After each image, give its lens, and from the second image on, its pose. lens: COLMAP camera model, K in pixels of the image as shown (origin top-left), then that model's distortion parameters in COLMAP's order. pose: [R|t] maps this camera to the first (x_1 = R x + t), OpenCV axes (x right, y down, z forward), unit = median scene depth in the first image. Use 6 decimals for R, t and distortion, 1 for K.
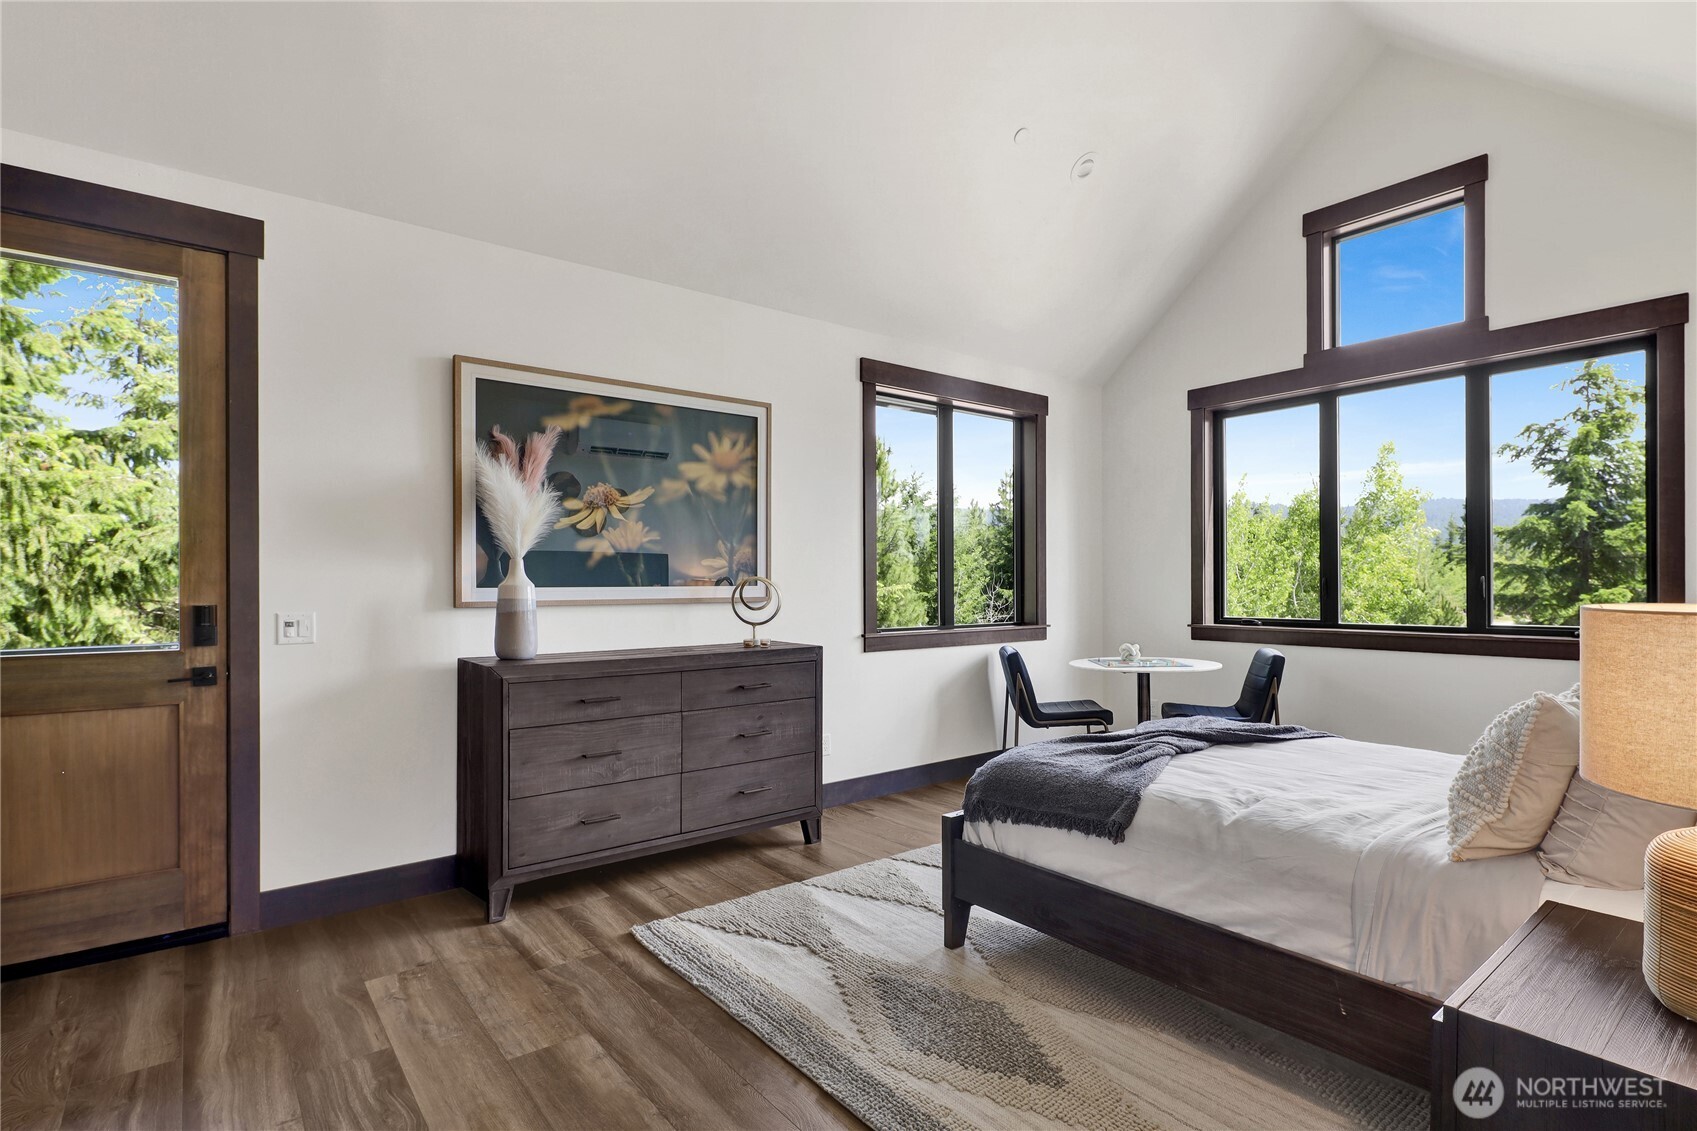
lens RADIAL K [[831.0, 0, 846.7], [0, 831.0, 582.0], [0, 0, 1]] dist [0.001879, 0.000310]
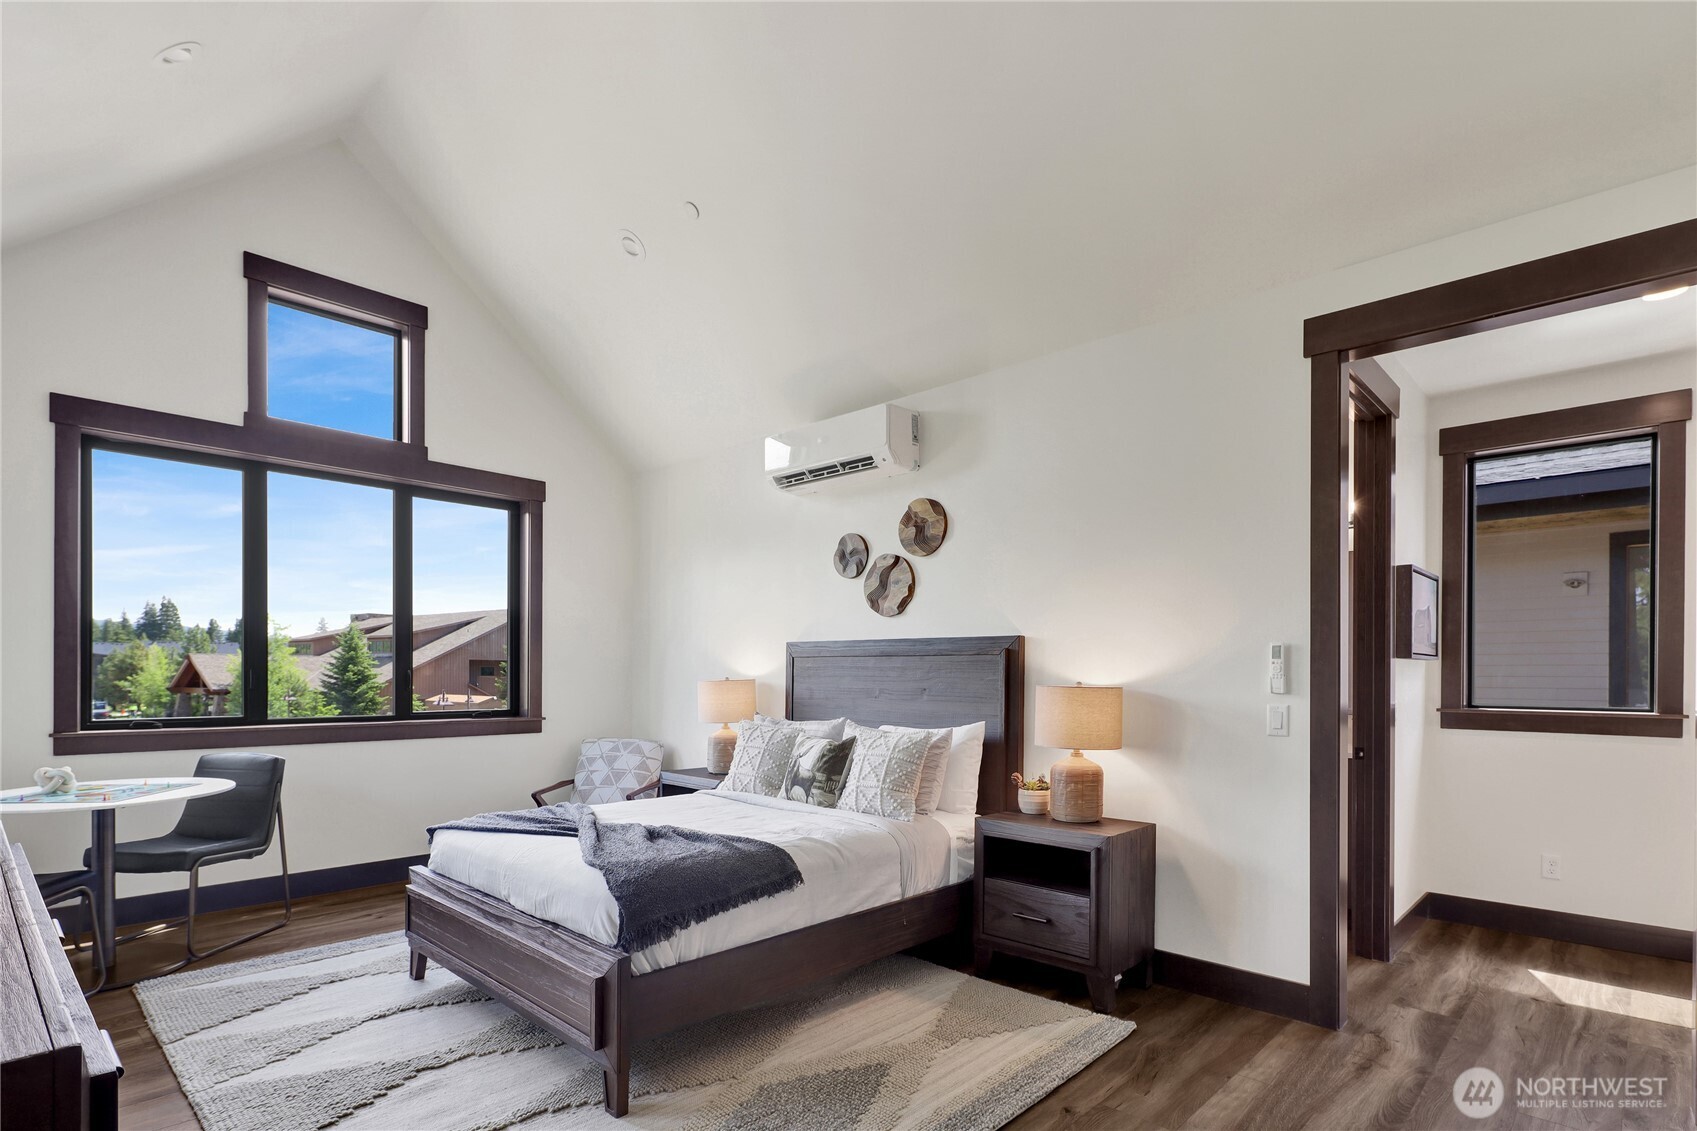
lens RADIAL K [[837.4, 0, 846.3], [0, 837.4, 677.7], [0, 0, 1]] dist [-0.001082, 0.000043]
pose [[-0.133915, -0.001375, 0.990992, -0.451894], [-0.003557, 0.999993, 0.000907, 0.000993], [-0.990986, -0.003404, -0.133919, 0.547255]]
